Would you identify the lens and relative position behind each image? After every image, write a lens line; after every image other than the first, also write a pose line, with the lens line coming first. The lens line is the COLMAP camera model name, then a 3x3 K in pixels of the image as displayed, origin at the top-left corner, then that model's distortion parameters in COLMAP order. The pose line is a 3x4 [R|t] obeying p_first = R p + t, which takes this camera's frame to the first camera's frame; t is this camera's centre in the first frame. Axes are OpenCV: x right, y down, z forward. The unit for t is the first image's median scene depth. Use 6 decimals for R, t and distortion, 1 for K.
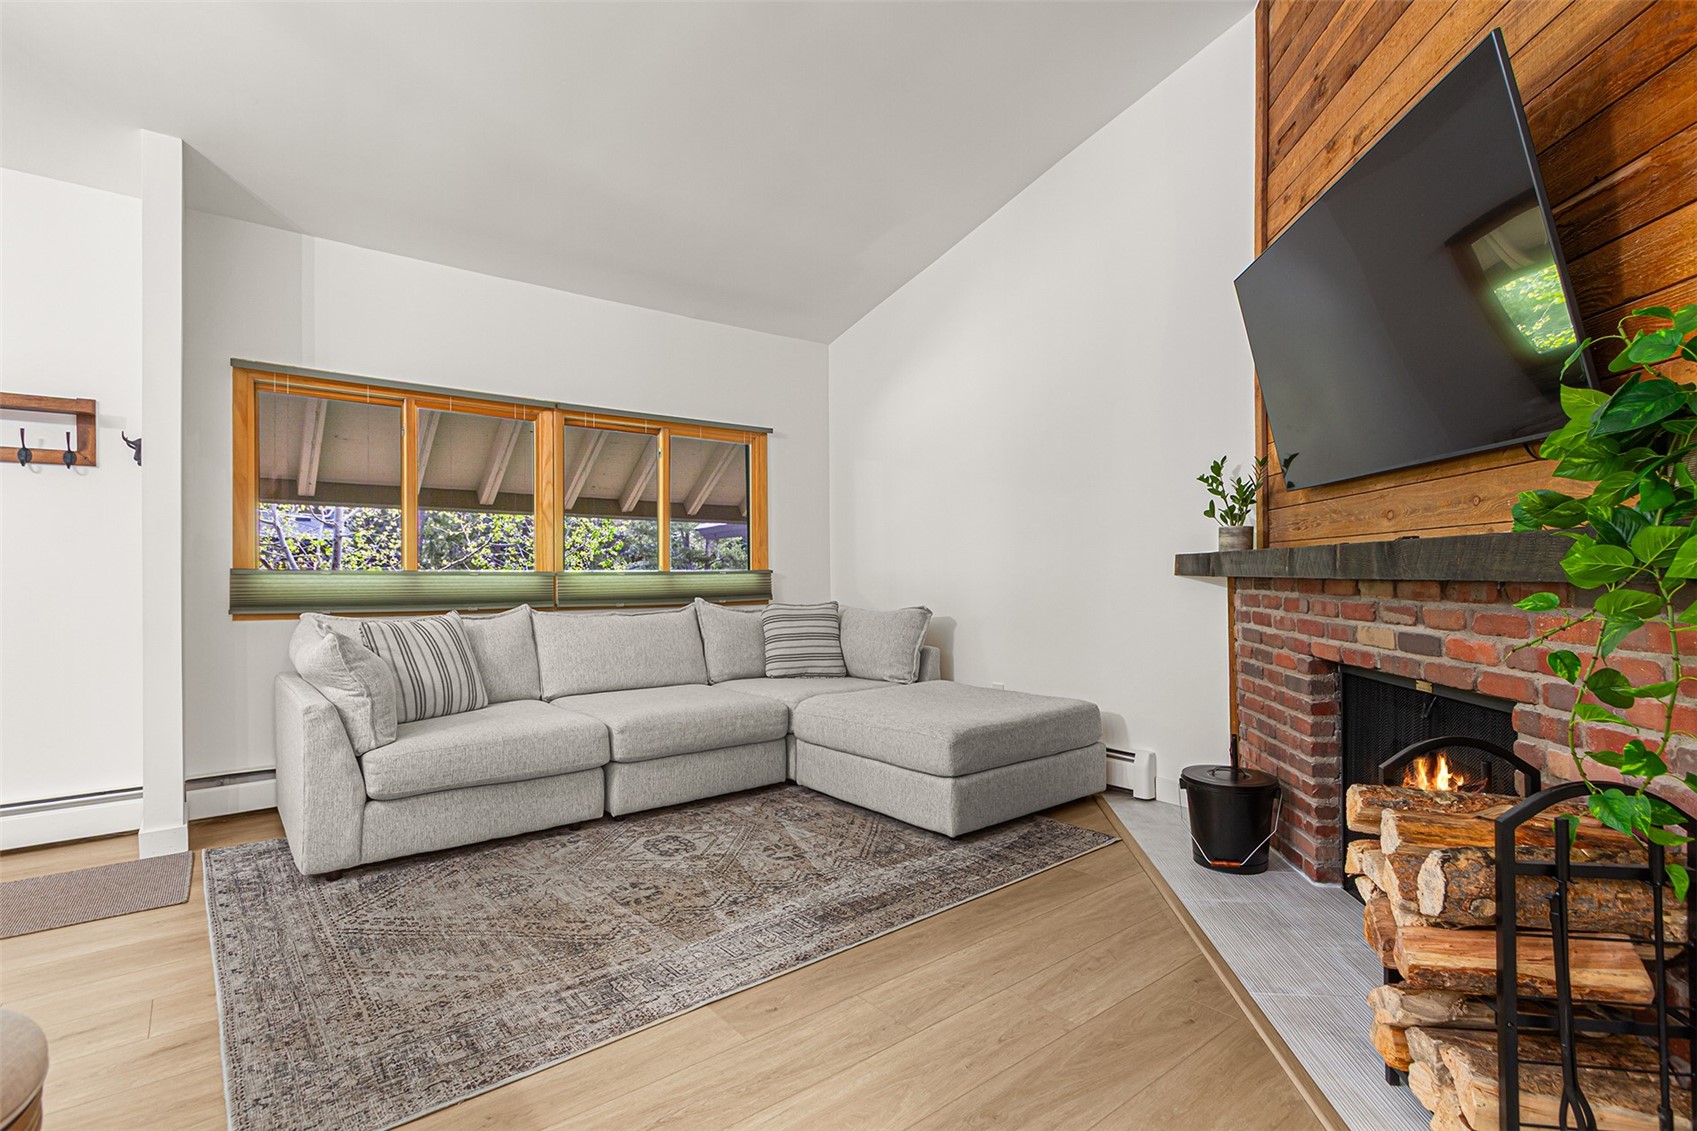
lens RADIAL K [[805.3, 0, 847.5], [0, 805.3, 574.9], [0, 0, 1]] dist [0.004086, -0.002107]
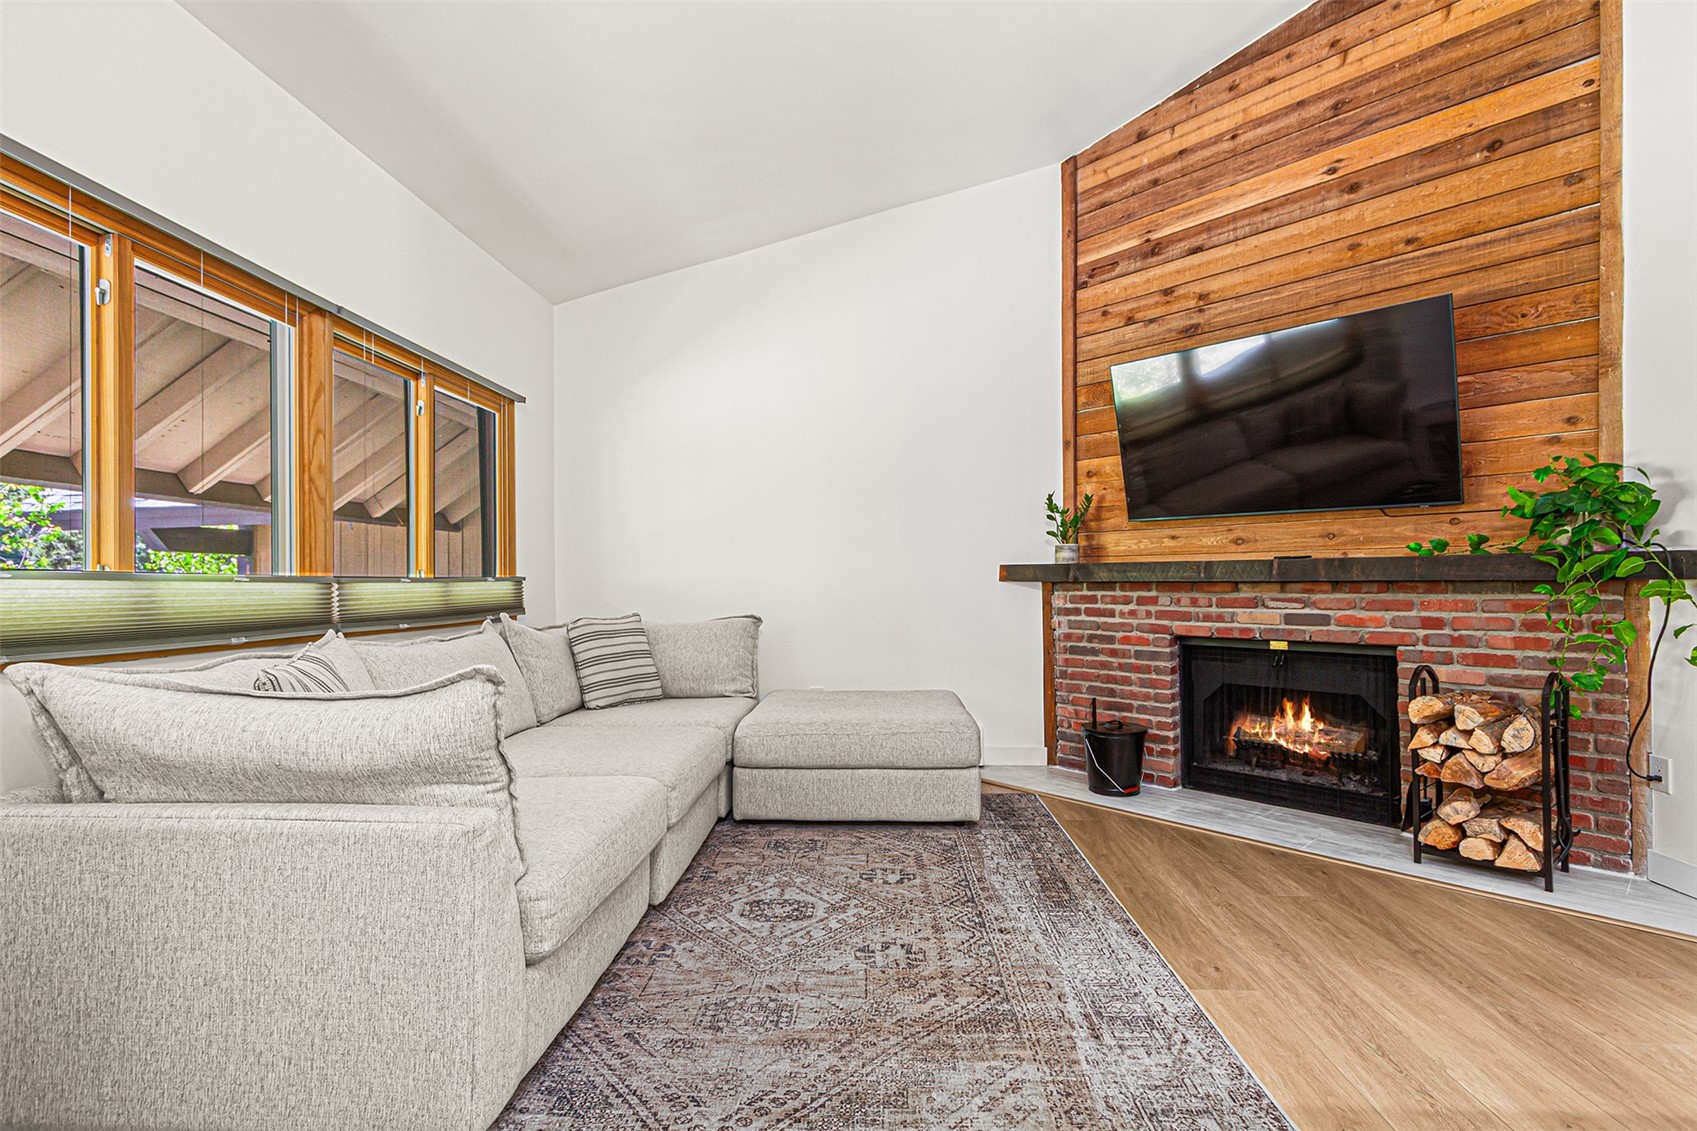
lens RADIAL K [[805.3, 0, 847.5], [0, 805.3, 574.9], [0, 0, 1]] dist [0.004086, -0.002107]
pose [[0.664774, 0.003979, 0.747034, -0.831814], [0.006133, 0.999923, -0.010783, 0.003237], [-0.747020, 0.011749, 0.664698, 0.417352]]
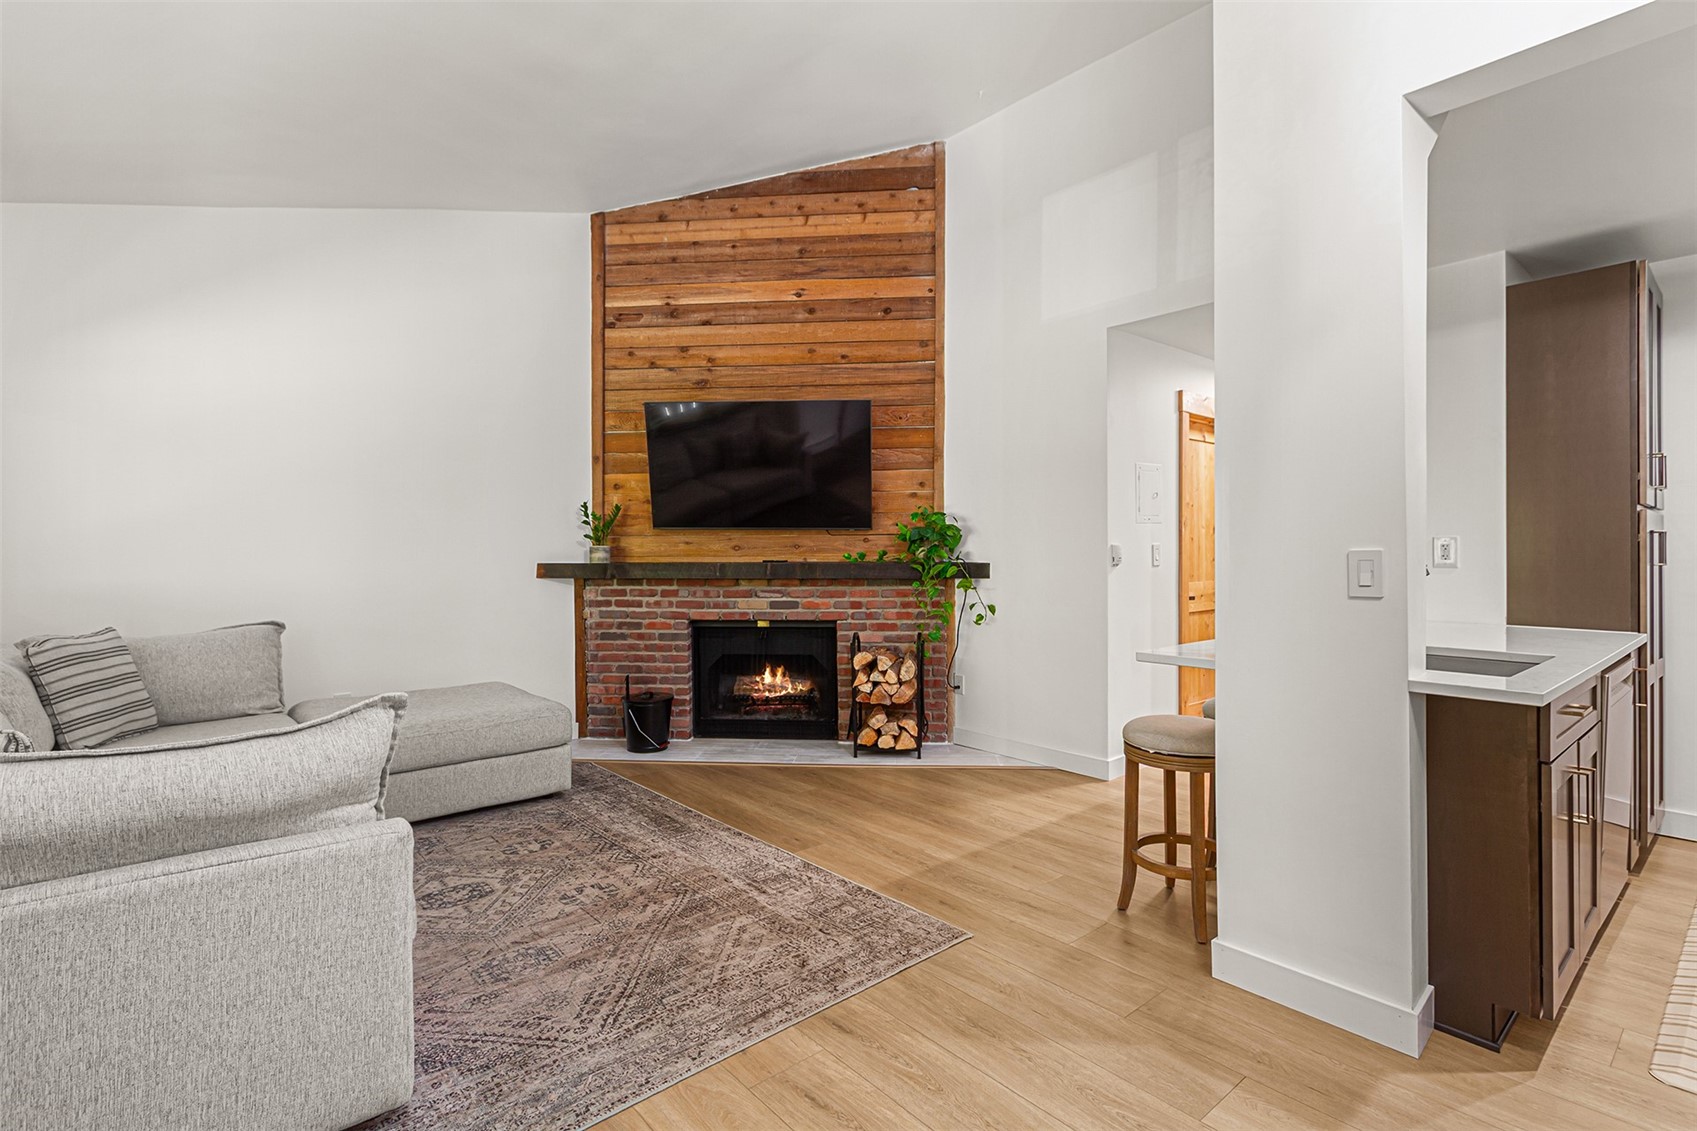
lens RADIAL K [[805.7, 0, 841.6], [0, 805.7, 552.3], [0, 0, 1]] dist [0.000564, -0.000308]
pose [[-0.024064, 0.003091, 0.999706, -1.193705], [0.005855, 0.999979, -0.002951, -0.044473], [-0.999693, 0.005783, -0.024081, 0.620127]]
